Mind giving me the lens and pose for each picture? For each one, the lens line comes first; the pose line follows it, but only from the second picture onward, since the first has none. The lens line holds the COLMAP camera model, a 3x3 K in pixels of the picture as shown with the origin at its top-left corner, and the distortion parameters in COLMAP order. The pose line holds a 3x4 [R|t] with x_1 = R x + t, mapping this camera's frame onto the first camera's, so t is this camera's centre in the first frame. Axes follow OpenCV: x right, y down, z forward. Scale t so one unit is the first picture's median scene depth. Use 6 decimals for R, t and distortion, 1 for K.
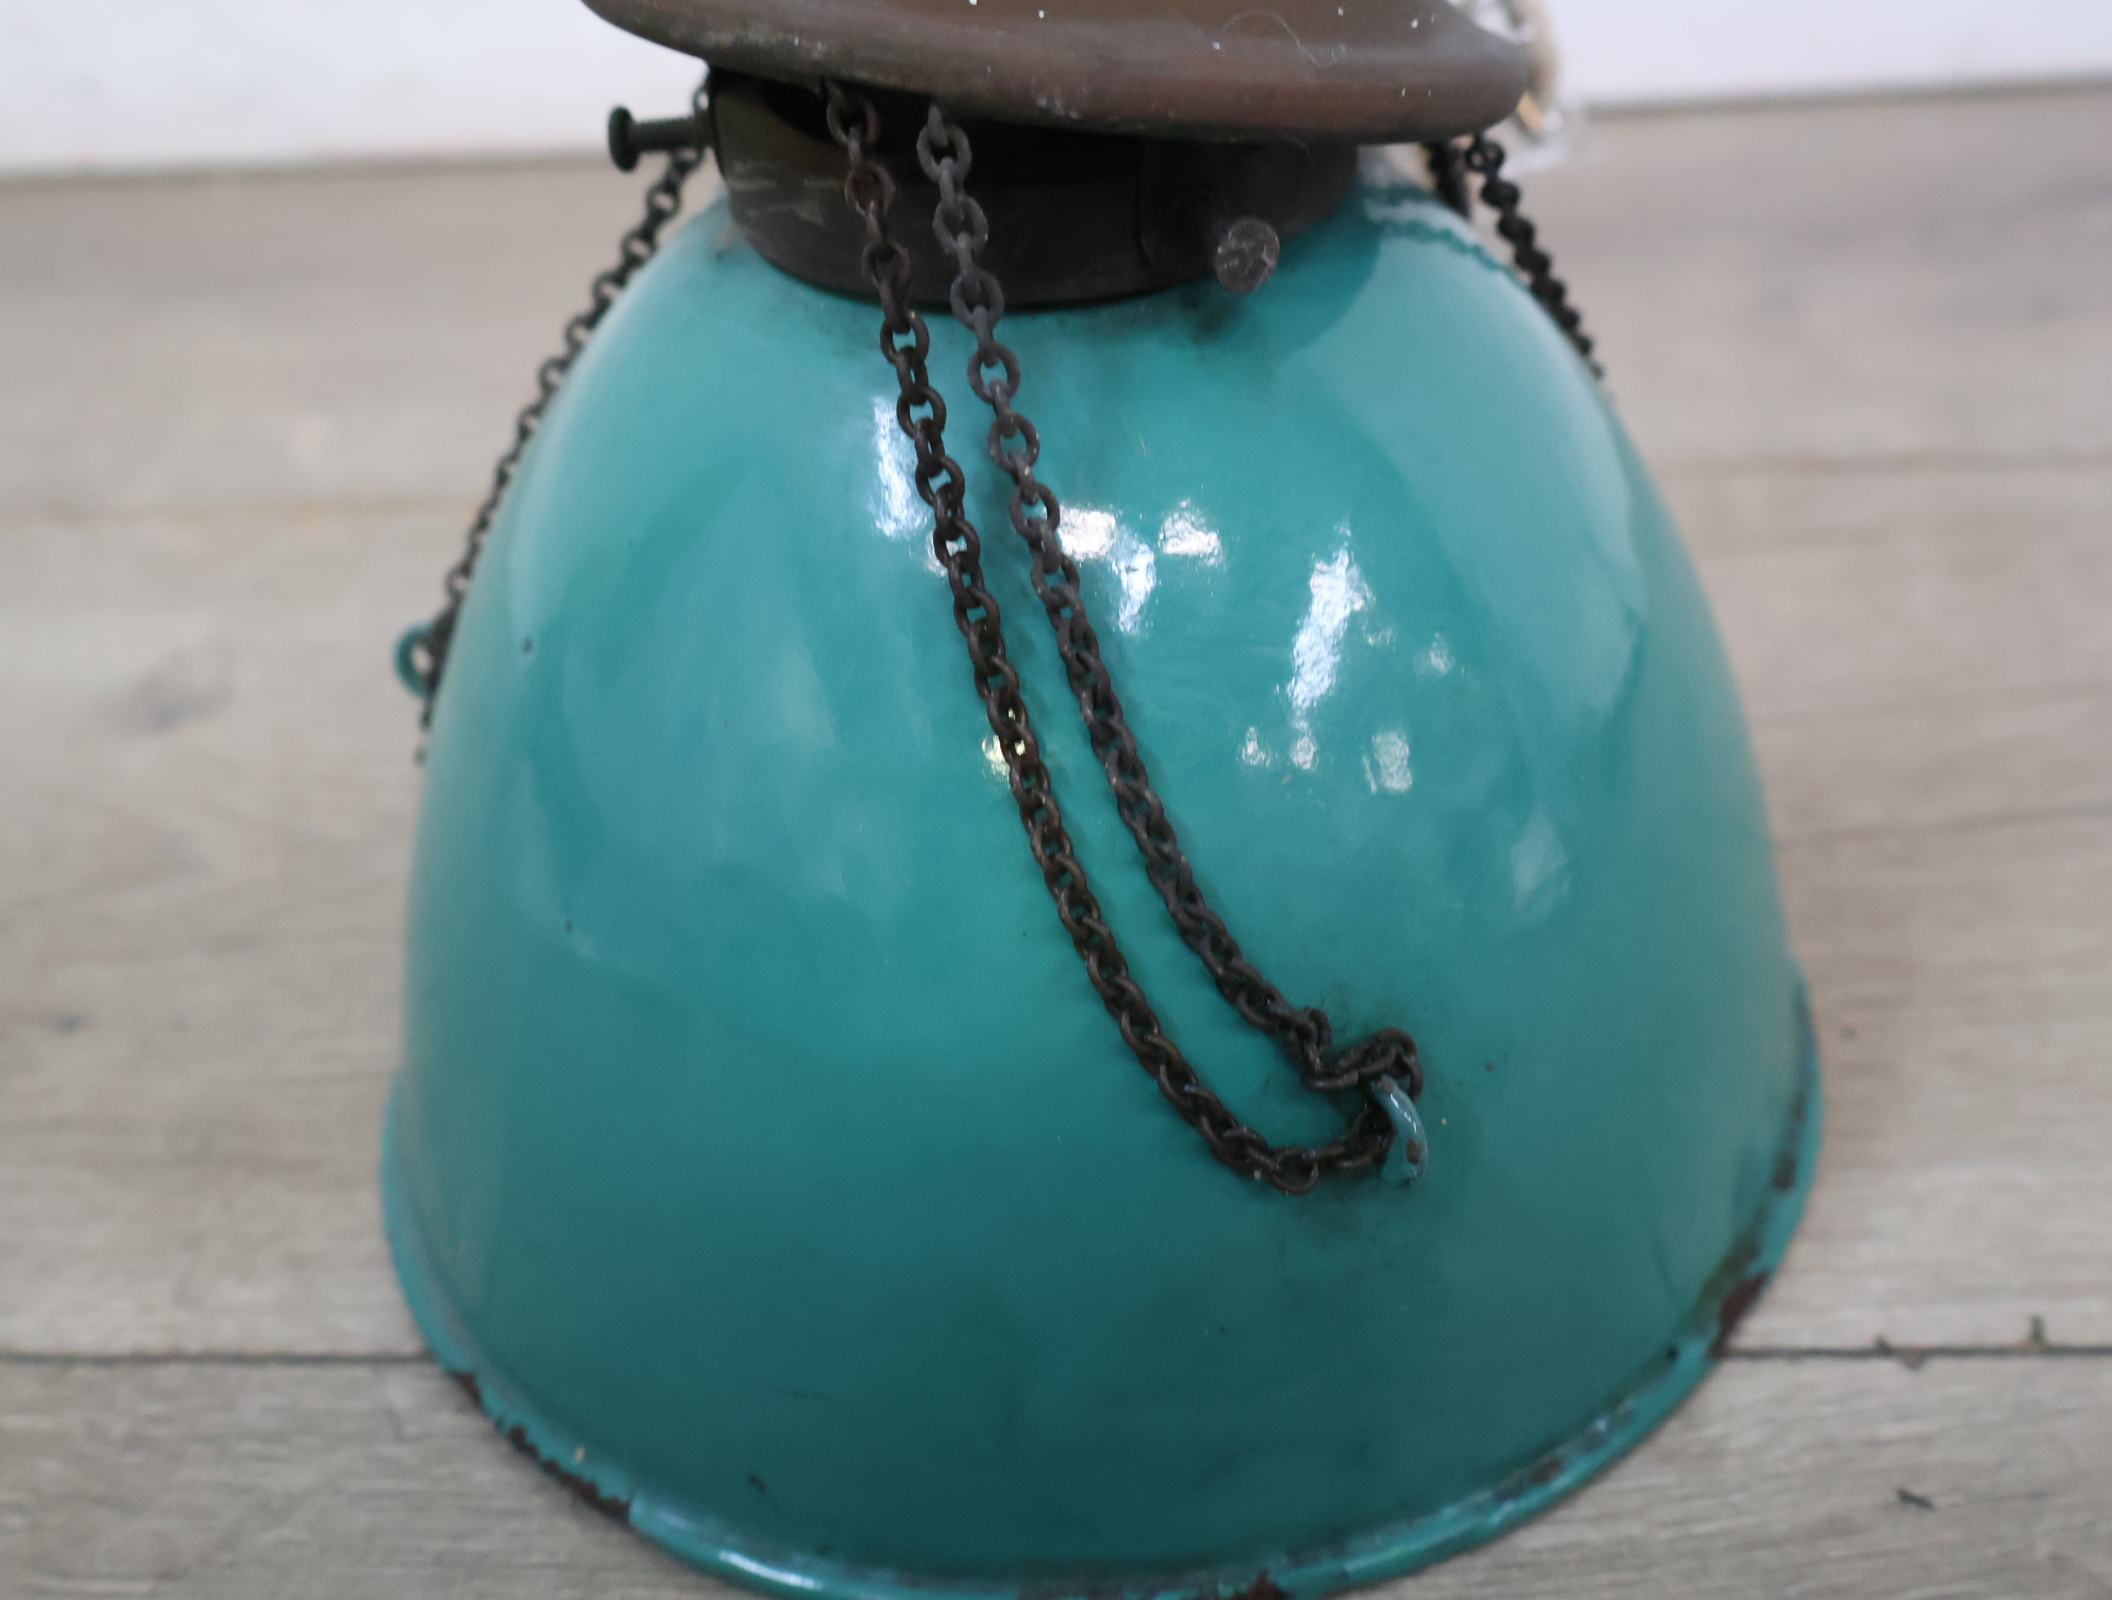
lens RADIAL K [[2377.3, 0, 1049.3], [0, 2377.3, 772.6], [0, 0, 1]] dist [0.011217, -0.018832]
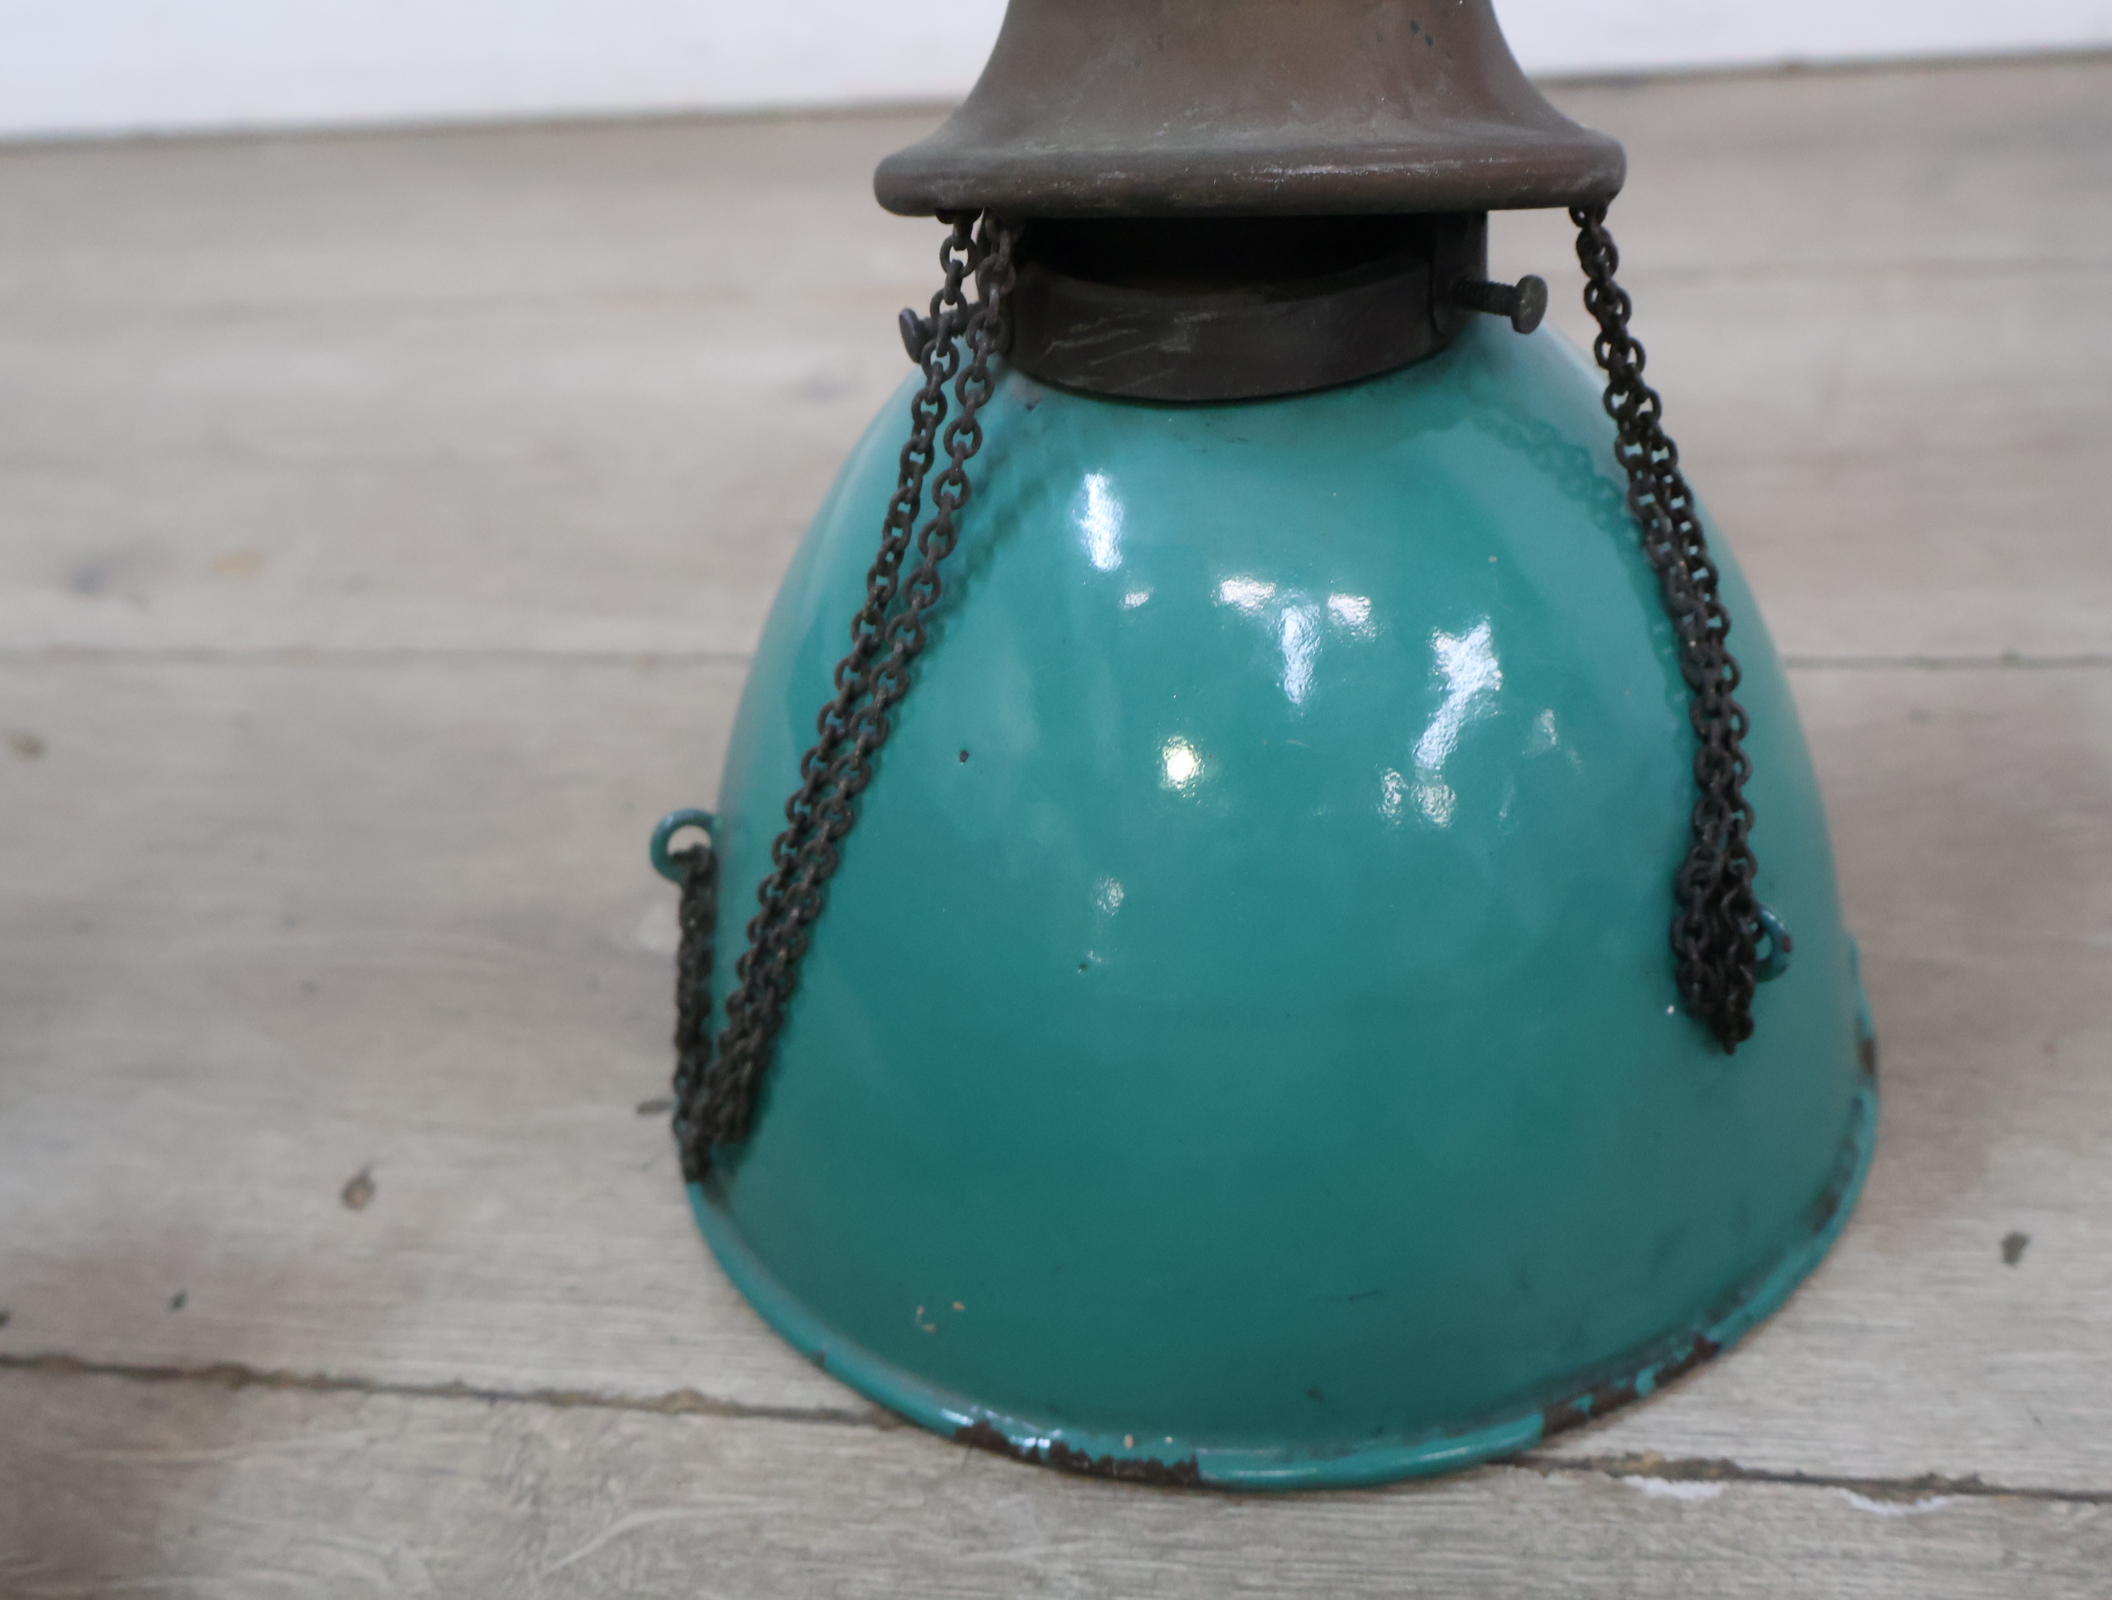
lens RADIAL K [[2342.2, 0, 1048.9], [0, 2342.2, 802.4], [0, 0, 1]] dist [0.008775, -0.006049]
pose [[0.993182, 0.039357, -0.109727, -0.075775], [-0.043586, 0.998386, -0.036405, 0.442669], [0.108117, 0.040940, 0.993295, -0.739948]]
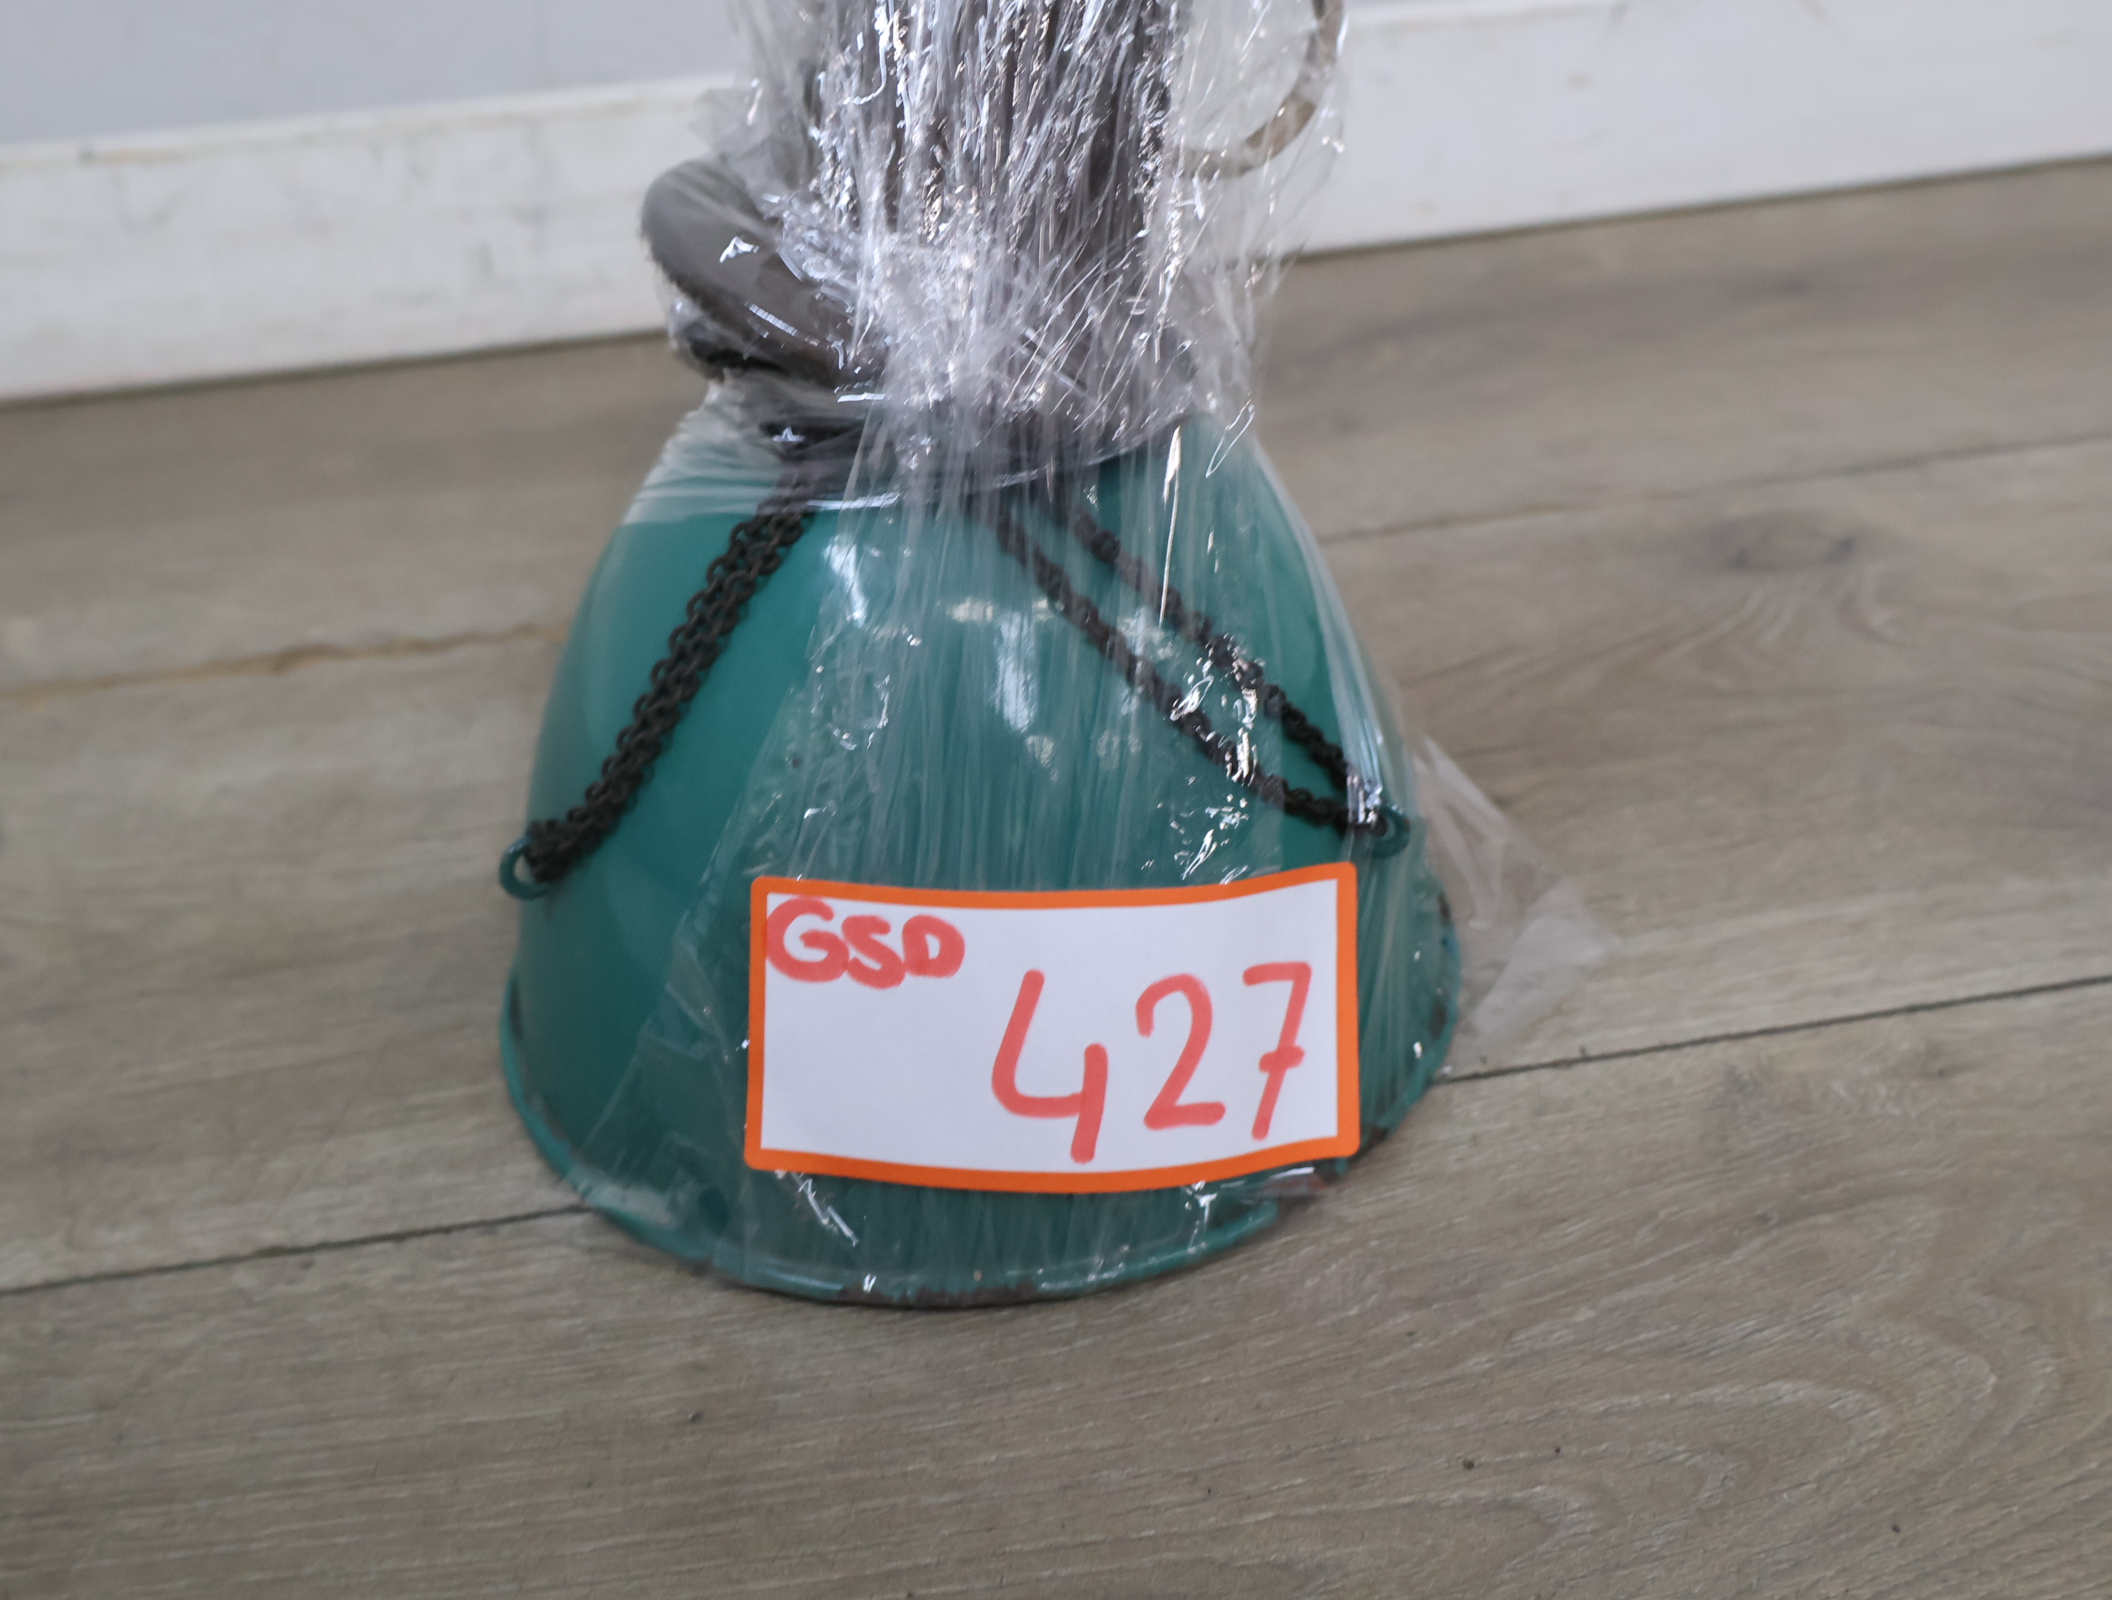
lens RADIAL K [[2342.2, 0, 1048.9], [0, 2342.2, 802.4], [0, 0, 1]] dist [0.008775, -0.006049]
pose [[0.980018, -0.104914, 0.168992, -0.003204], [0.110448, 0.993600, -0.023660, 0.063418], [-0.165428, 0.041852, 0.985333, -0.538352]]
